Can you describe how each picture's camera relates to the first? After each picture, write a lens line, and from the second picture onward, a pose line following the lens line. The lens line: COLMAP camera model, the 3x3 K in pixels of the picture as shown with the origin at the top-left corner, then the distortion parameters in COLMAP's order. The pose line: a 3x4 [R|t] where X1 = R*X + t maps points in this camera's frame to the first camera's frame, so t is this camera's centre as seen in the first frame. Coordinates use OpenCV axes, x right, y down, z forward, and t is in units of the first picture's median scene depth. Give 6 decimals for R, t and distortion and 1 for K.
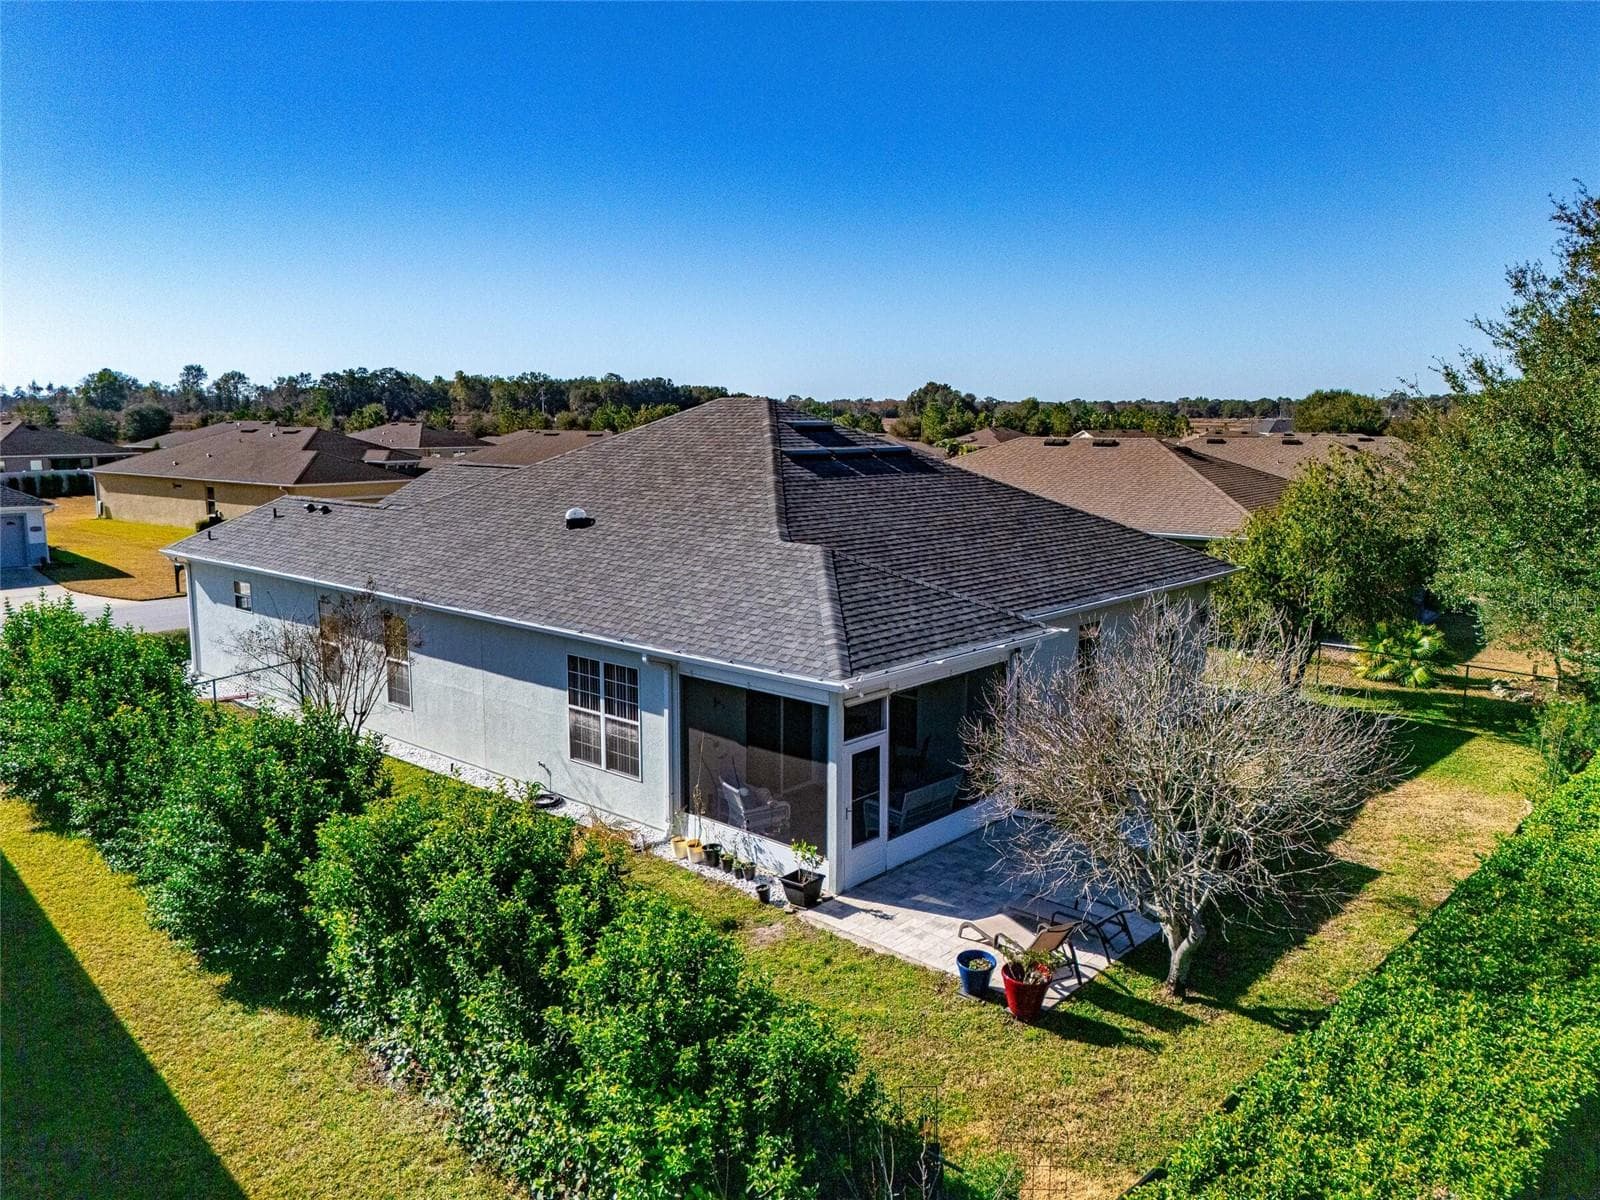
lens RADIAL K [[1183.5, 0, 799.3], [0, 1183.5, 578.3], [0, 0, 1]] dist [0.029951, -0.001602]
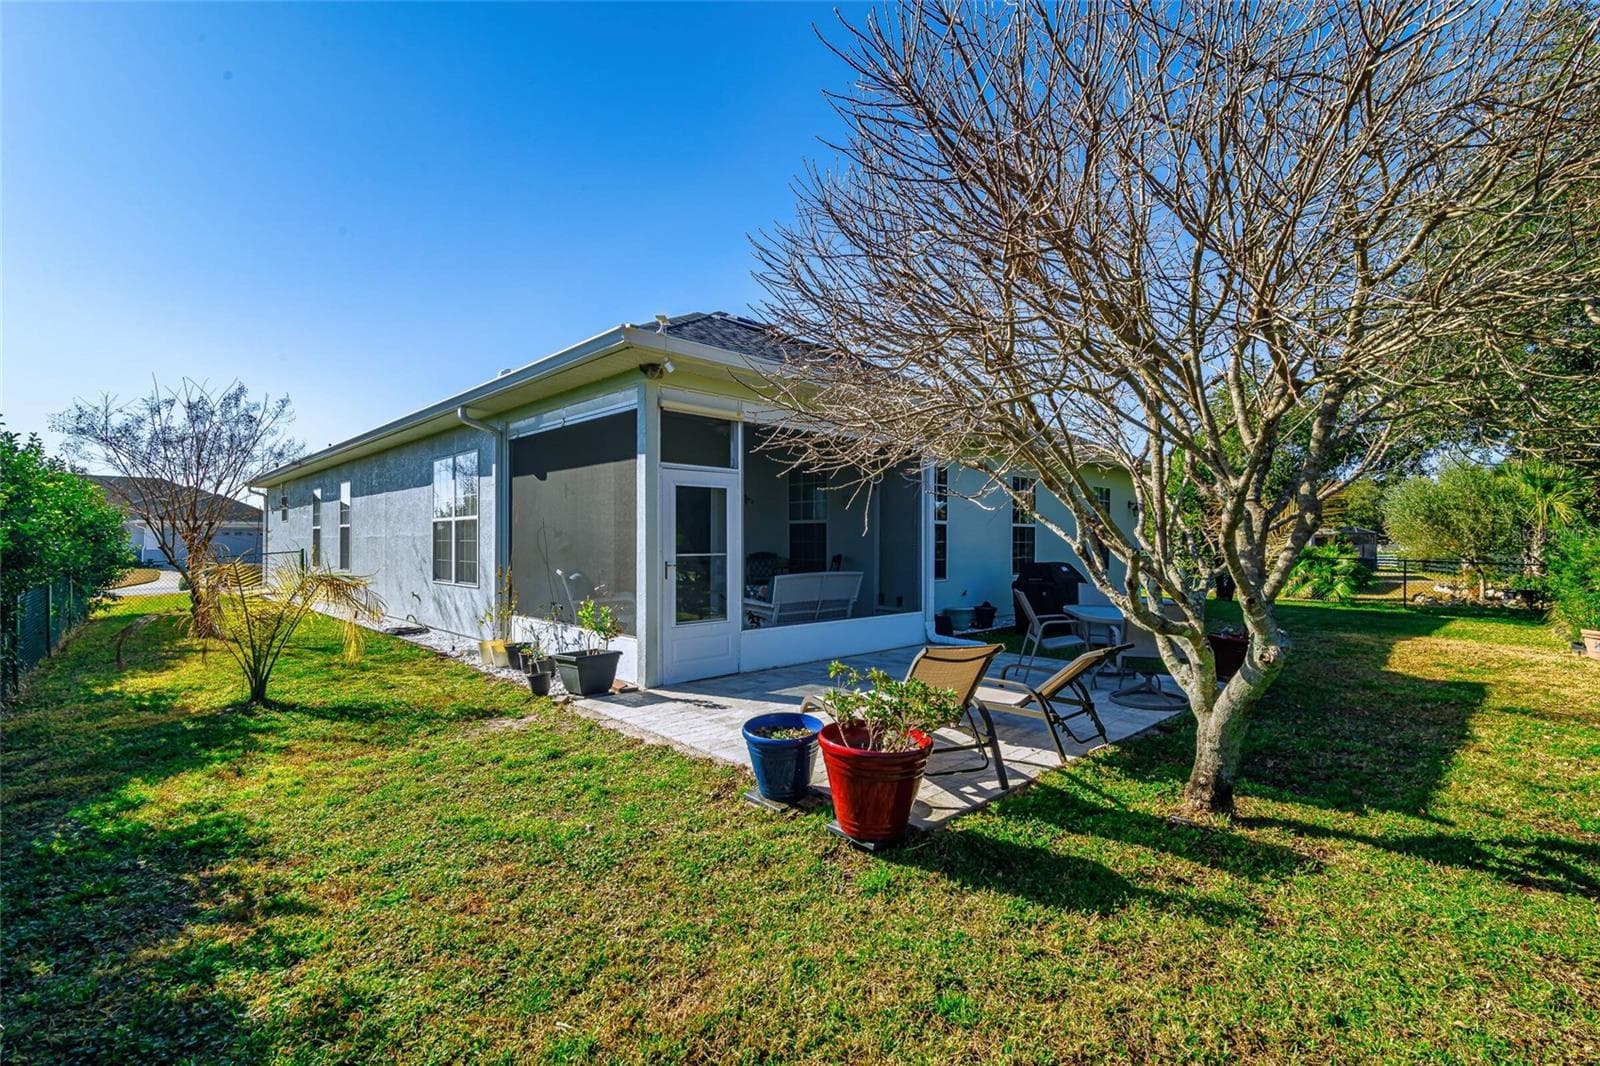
lens RADIAL K [[734.6, 0, 791.7], [0, 734.6, 540.5], [0, 0, 1]] dist [-0.000138, -0.000129]
pose [[0.997264, -0.004046, -0.073817, 0.163897], [-0.005659, 0.991394, -0.130789, 0.267747], [0.073711, 0.130849, 0.988658, 0.652251]]
